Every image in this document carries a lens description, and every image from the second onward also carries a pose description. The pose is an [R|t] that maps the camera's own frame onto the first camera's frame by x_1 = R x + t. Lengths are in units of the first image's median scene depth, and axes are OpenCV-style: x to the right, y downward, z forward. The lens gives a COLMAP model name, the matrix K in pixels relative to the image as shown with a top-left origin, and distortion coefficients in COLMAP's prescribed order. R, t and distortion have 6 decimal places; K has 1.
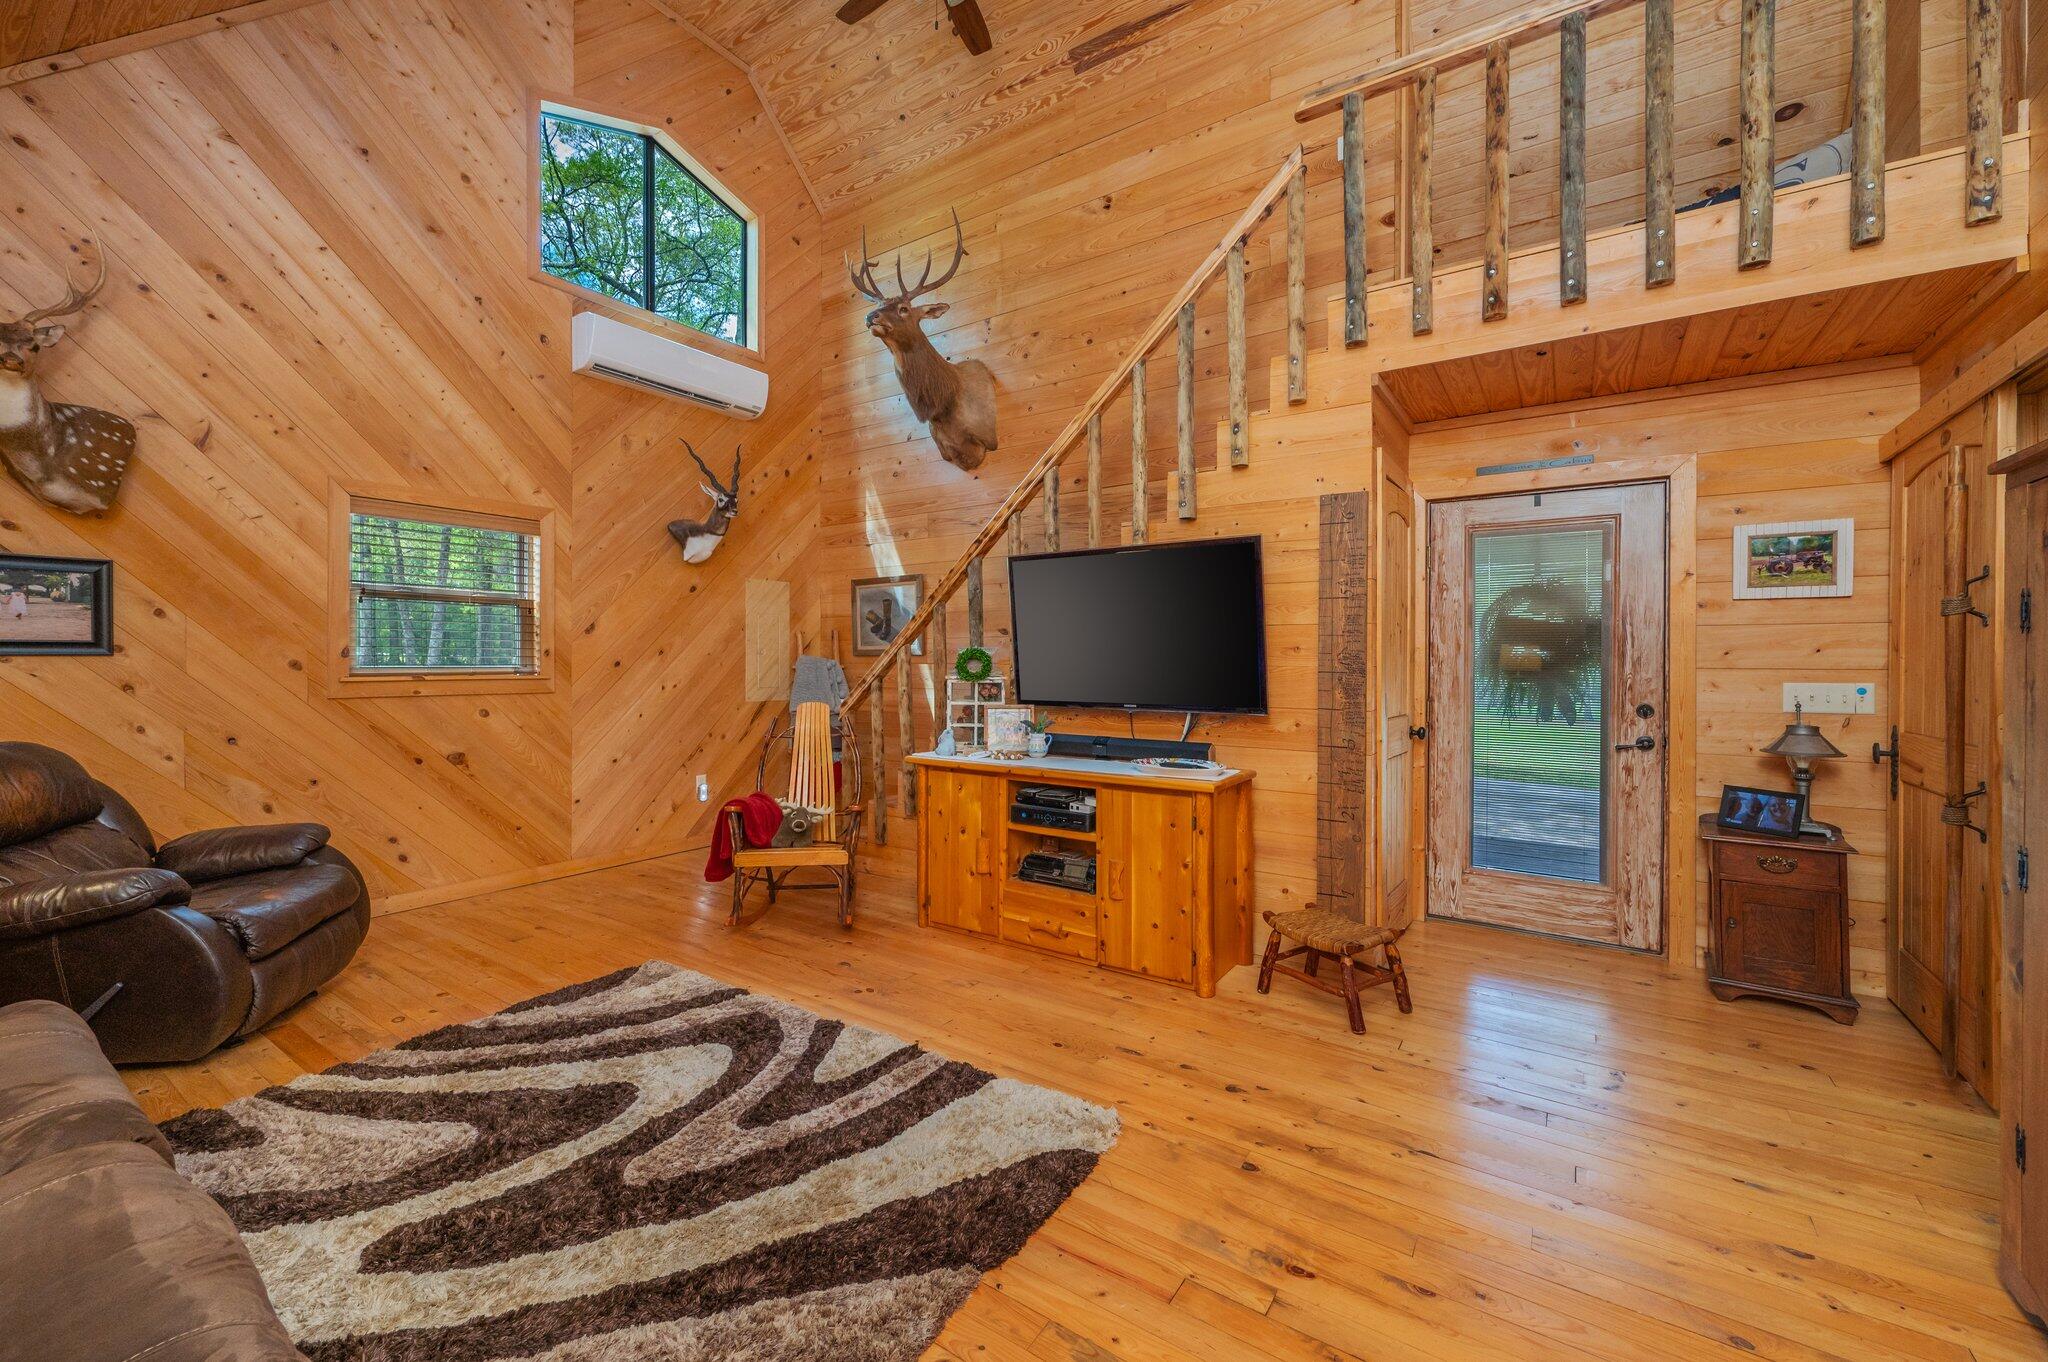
lens RADIAL K [[812.4, 0, 1033.9], [0, 812.4, 663.0], [0, 0, 1]] dist [-0.000699, -0.000255]
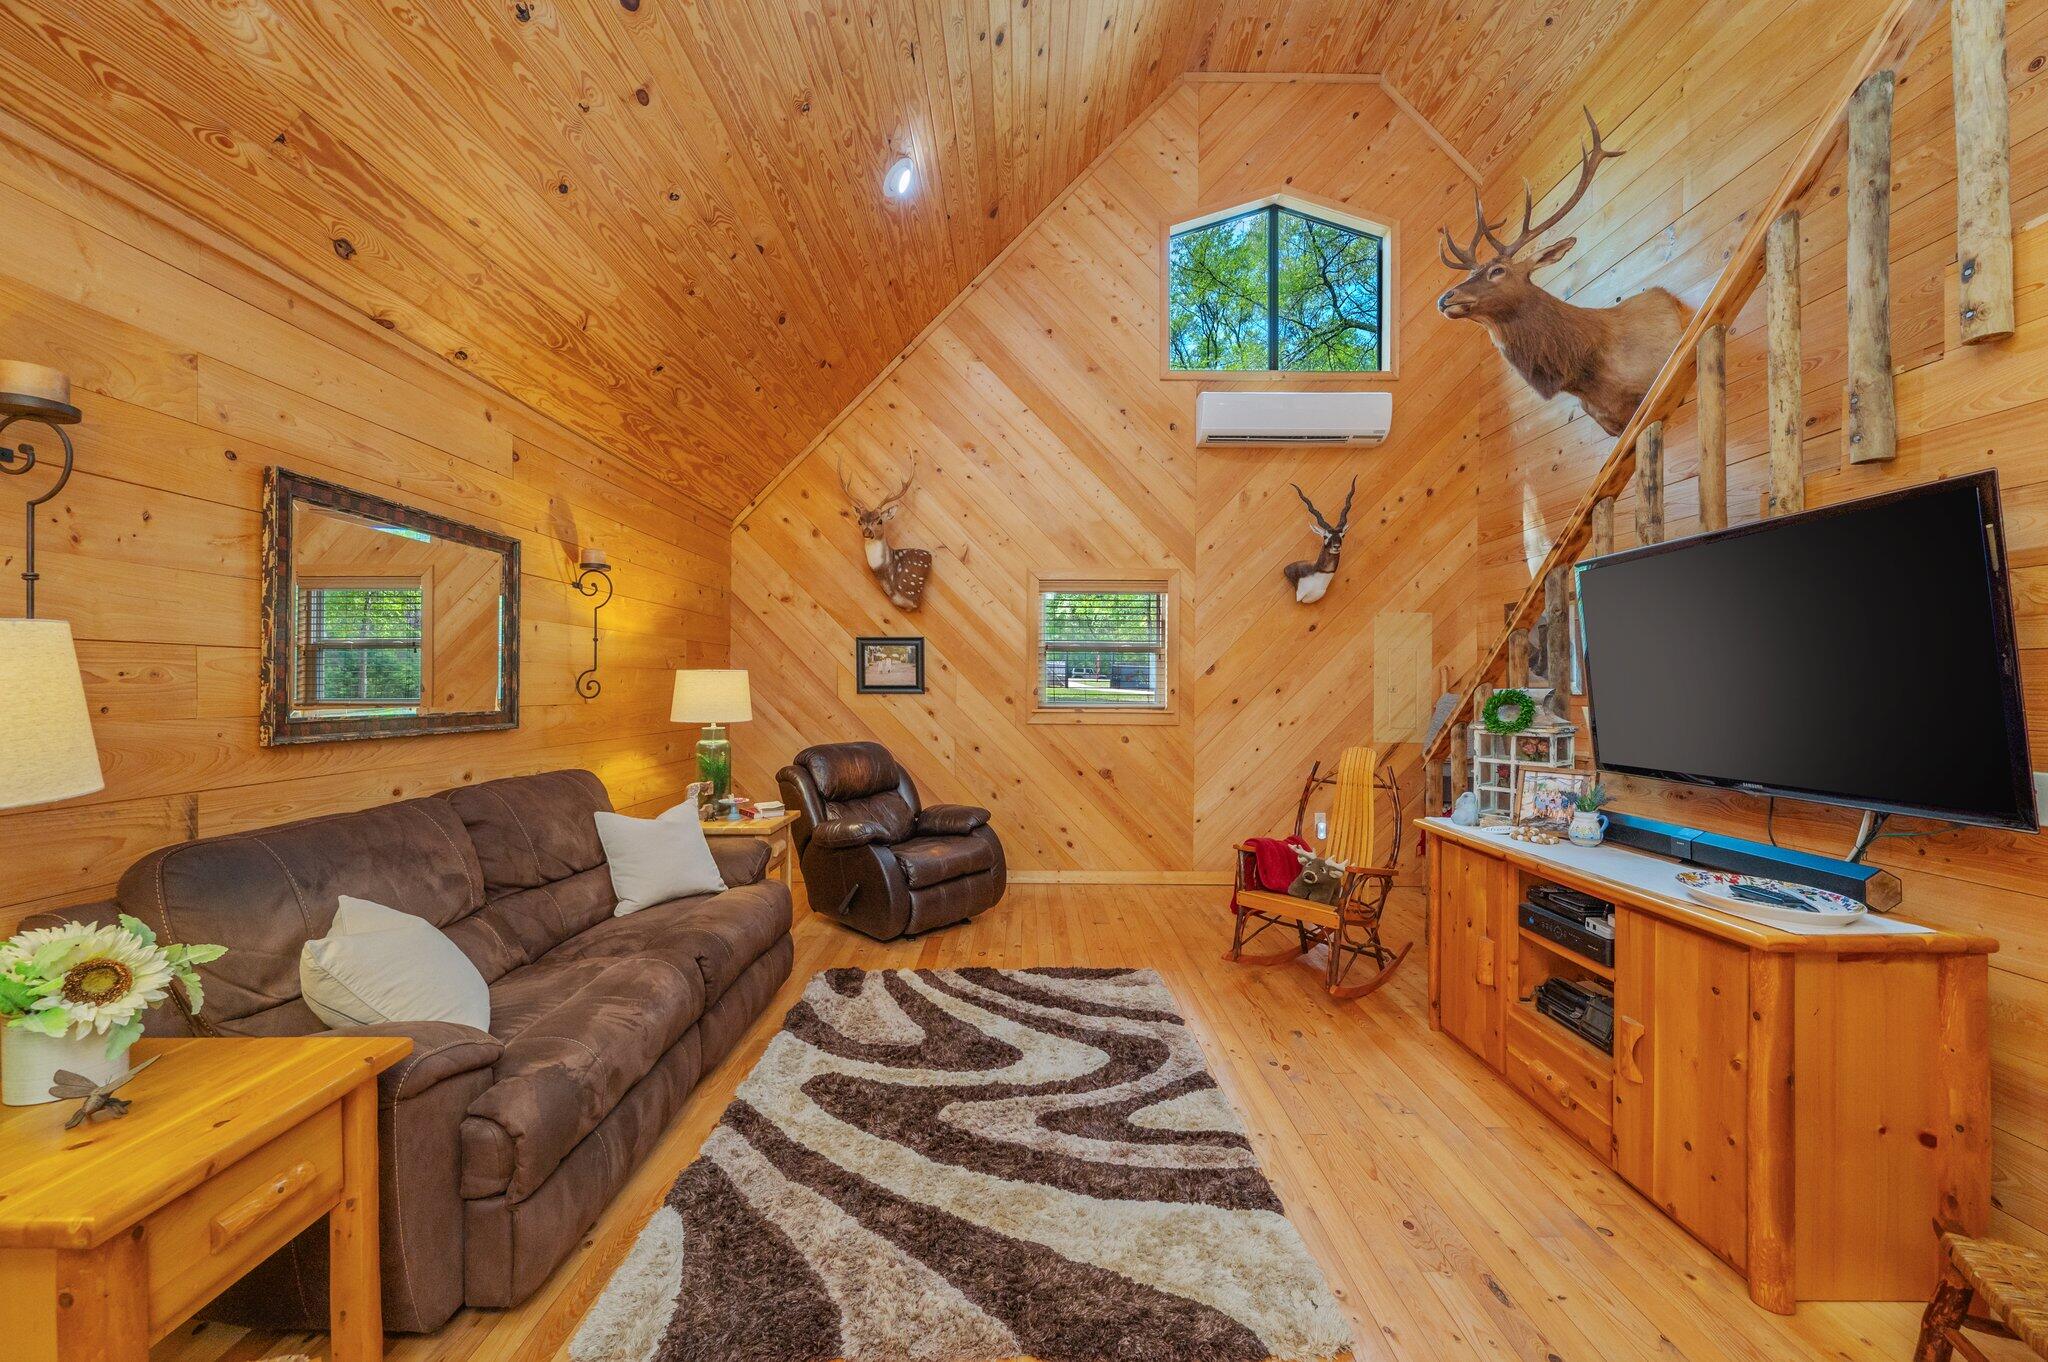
lens RADIAL K [[812.4, 0, 1026.8], [0, 812.4, 688.9], [0, 0, 1]] dist [-0.000699, -0.000255]
pose [[0.558010, 0.002941, -0.829829, 0.330668], [-0.008389, 0.999963, -0.002098, -0.015110], [0.829792, 0.008132, 0.558014, 0.207813]]
